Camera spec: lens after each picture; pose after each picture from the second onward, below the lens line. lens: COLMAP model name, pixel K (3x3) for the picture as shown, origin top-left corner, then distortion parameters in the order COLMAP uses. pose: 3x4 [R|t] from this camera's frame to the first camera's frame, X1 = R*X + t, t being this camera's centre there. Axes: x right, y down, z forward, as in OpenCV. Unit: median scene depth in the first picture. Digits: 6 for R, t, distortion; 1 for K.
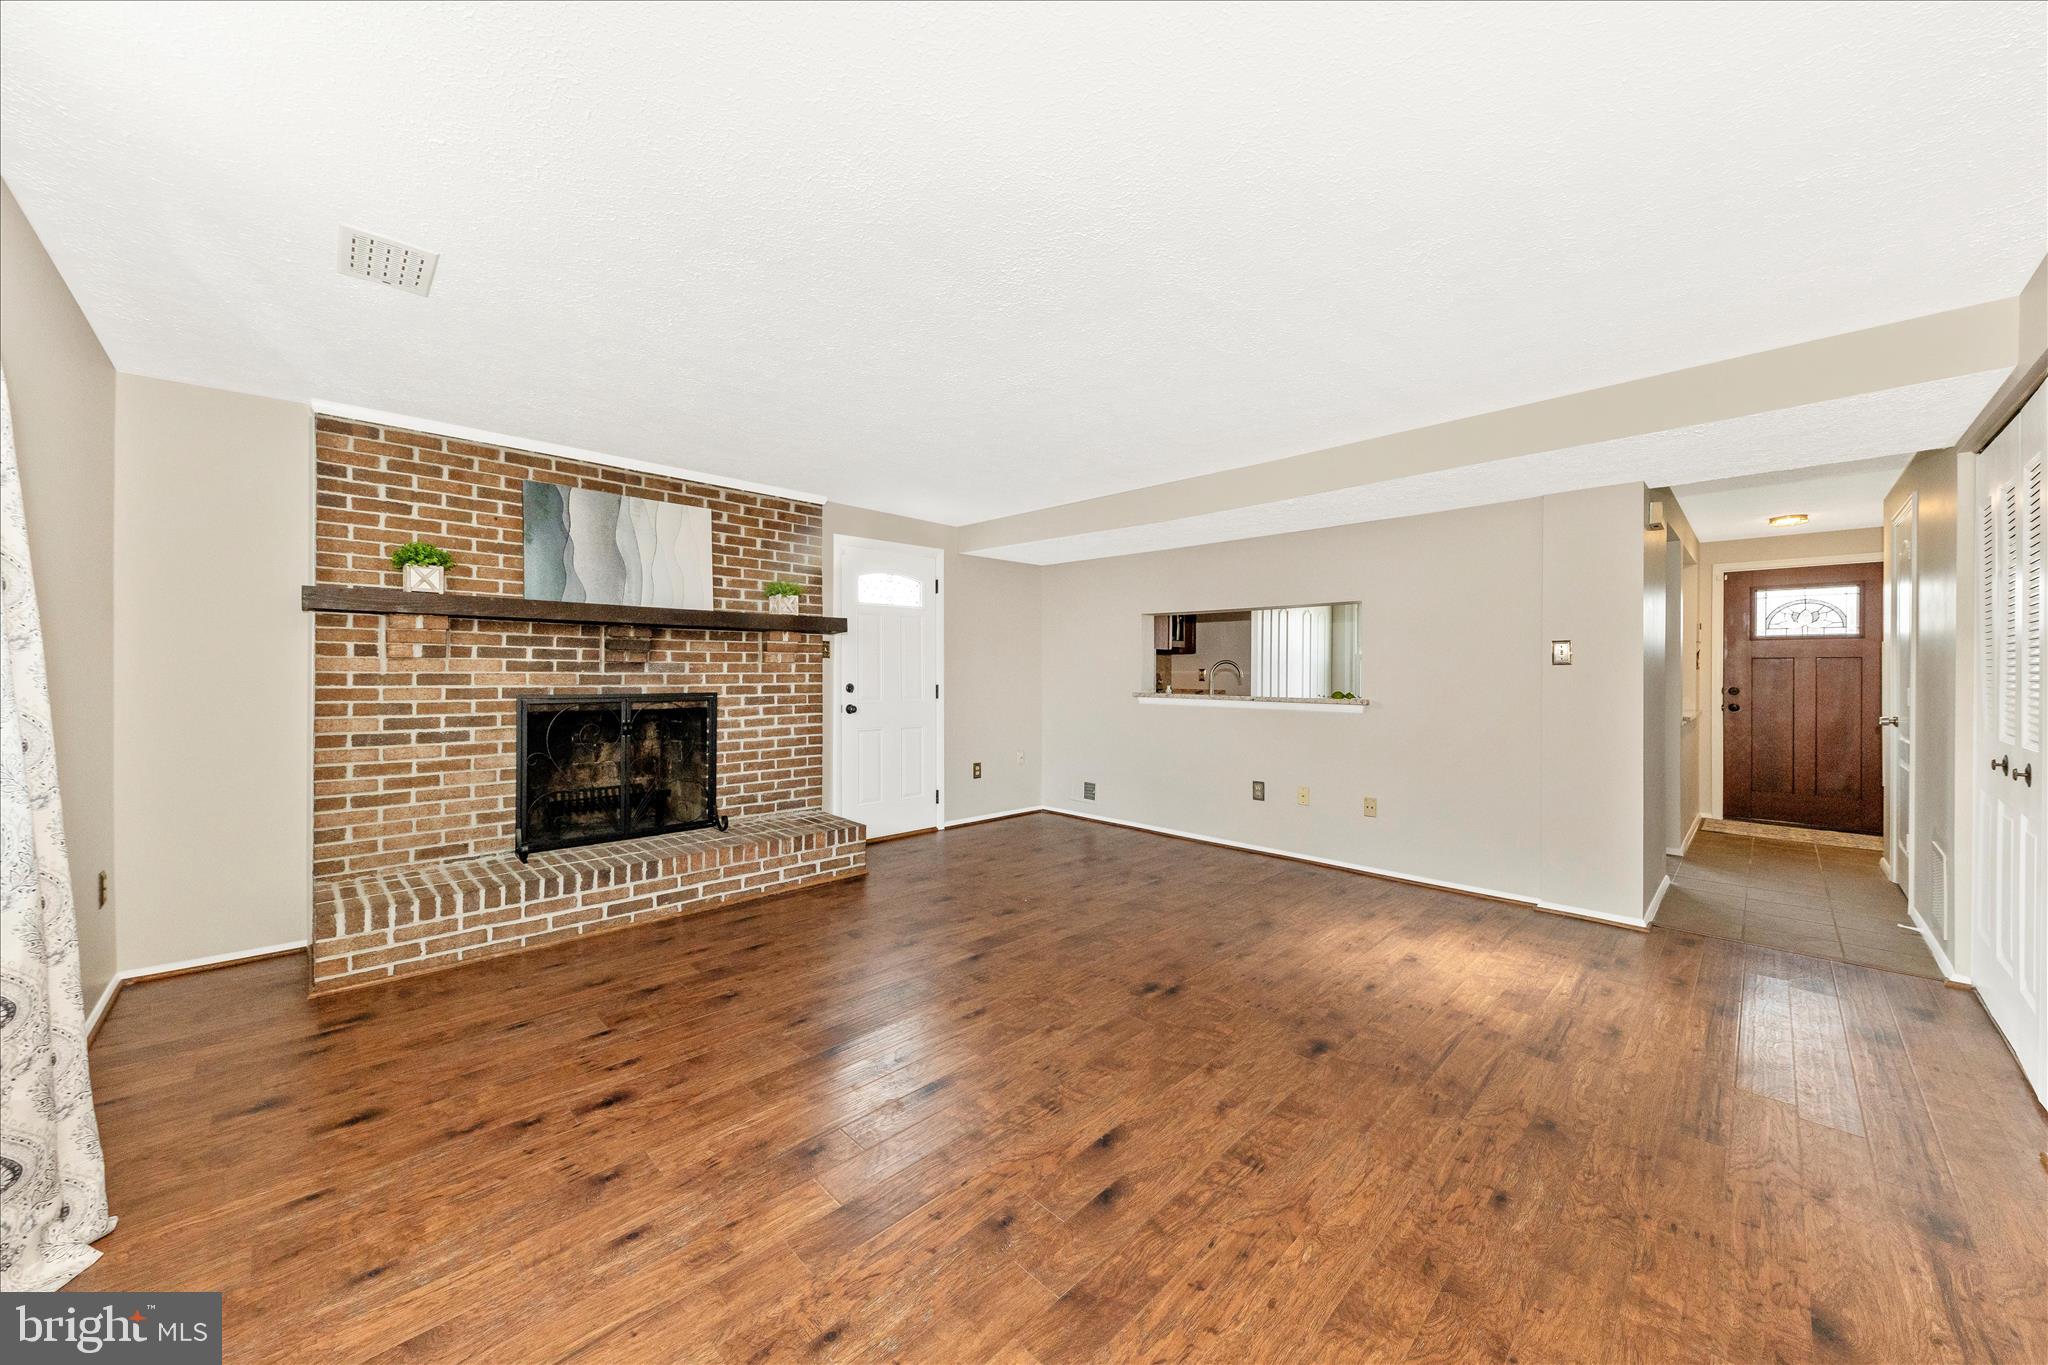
lens RADIAL K [[731.6, 0, 1017.3], [0, 731.6, 674.9], [0, 0, 1]] dist [0.012807, -0.000113]
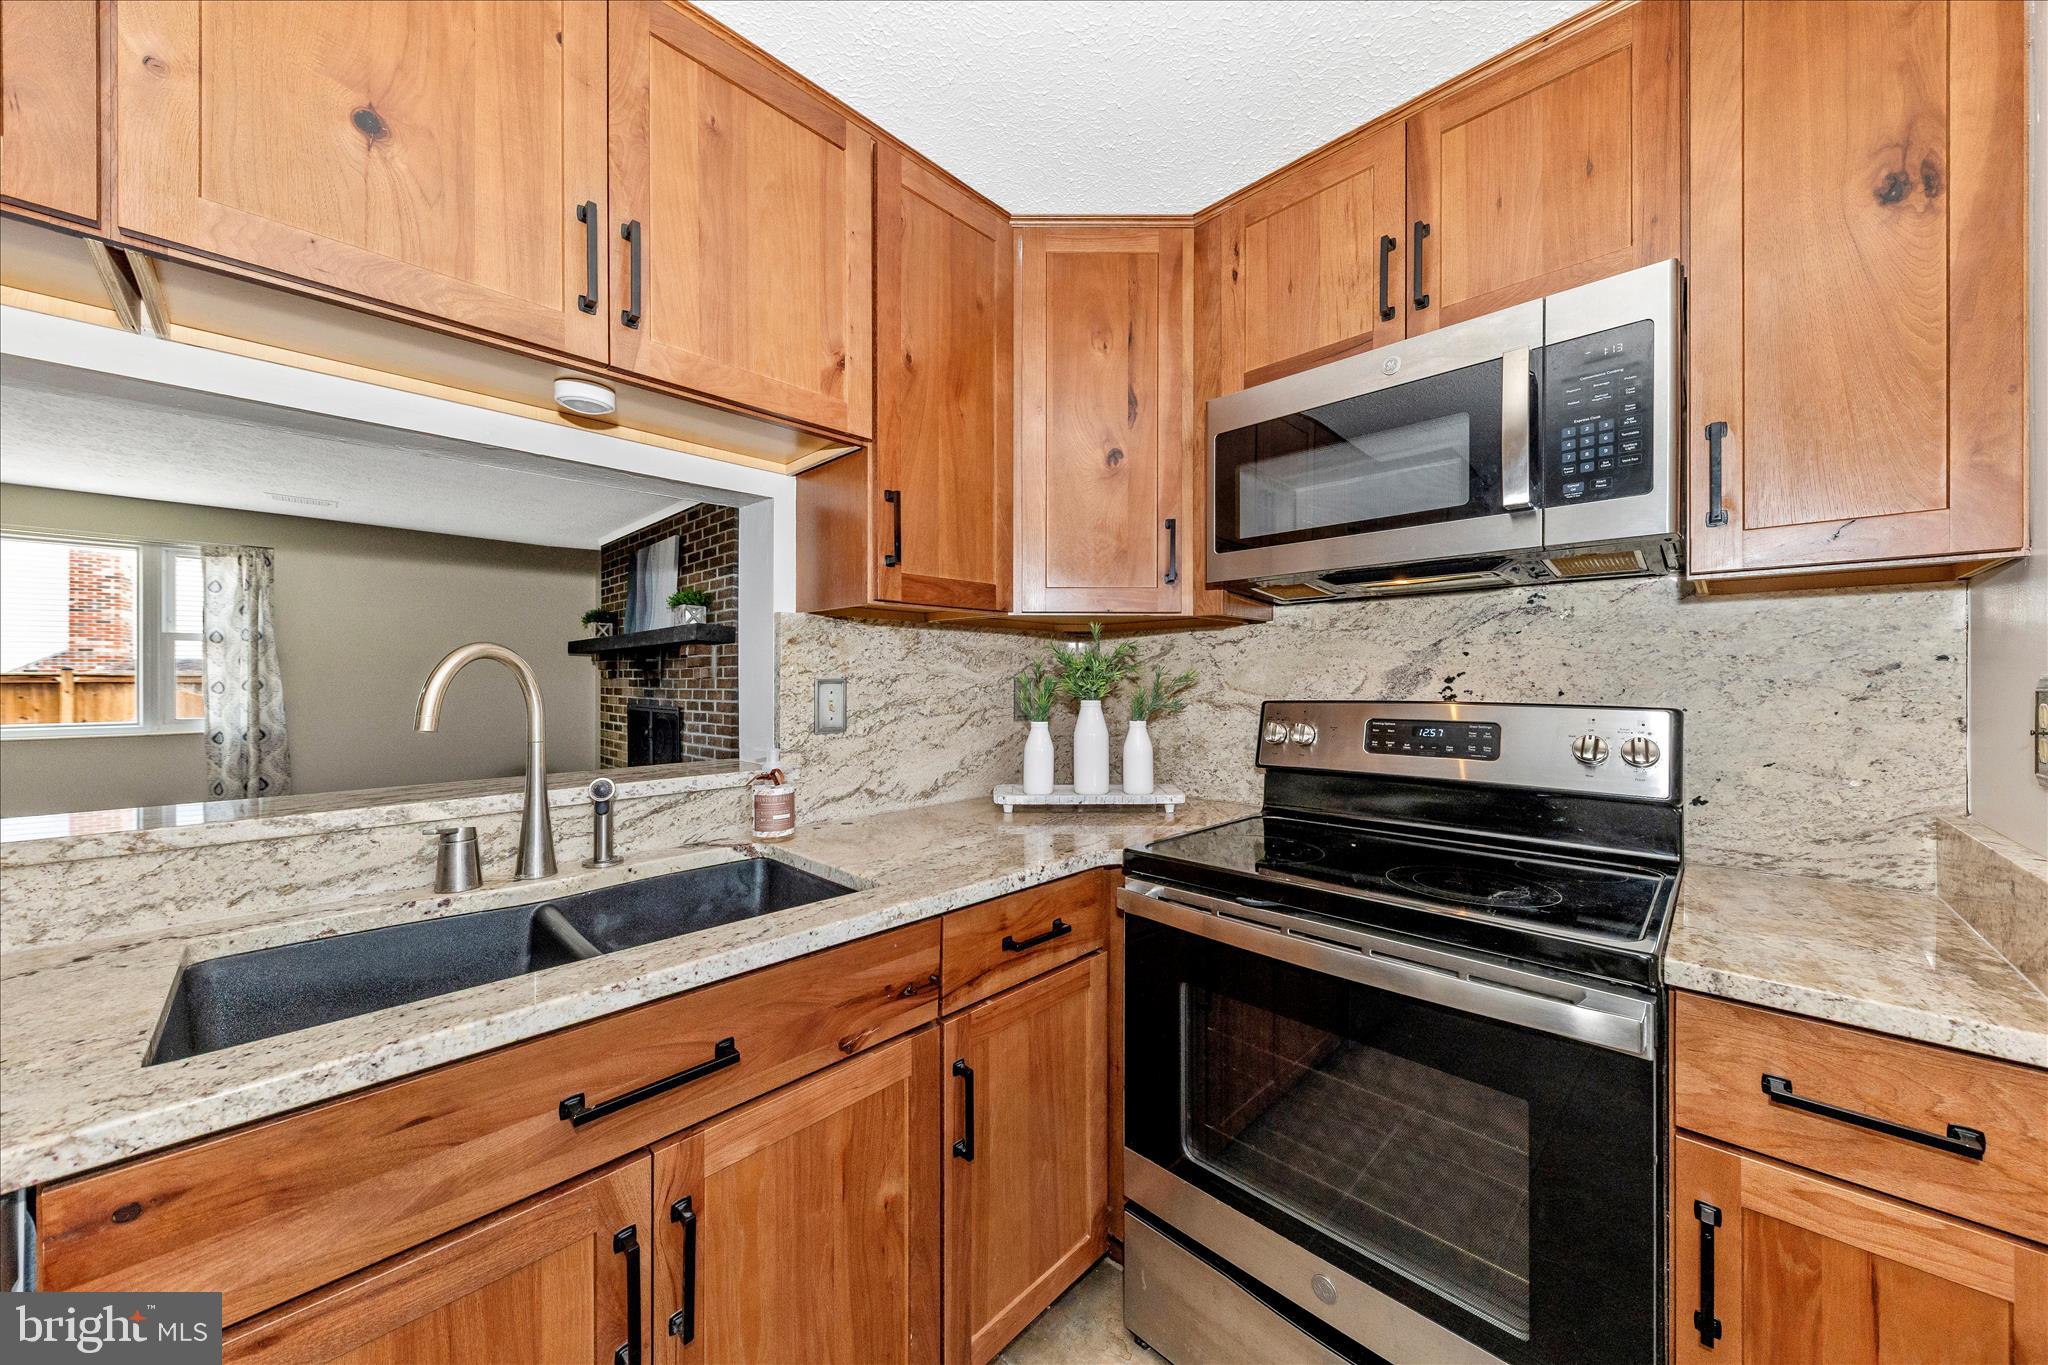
lens RADIAL K [[717.1, 0, 1030.5], [0, 717.1, 683.4], [0, 0, 1]] dist [0.007859, -0.000494]
pose [[0.029311, -0.000502, -0.999570, 0.766642], [-0.002946, 0.999995, -0.000589, -0.013580], [0.999566, 0.002962, 0.029310, 1.791425]]
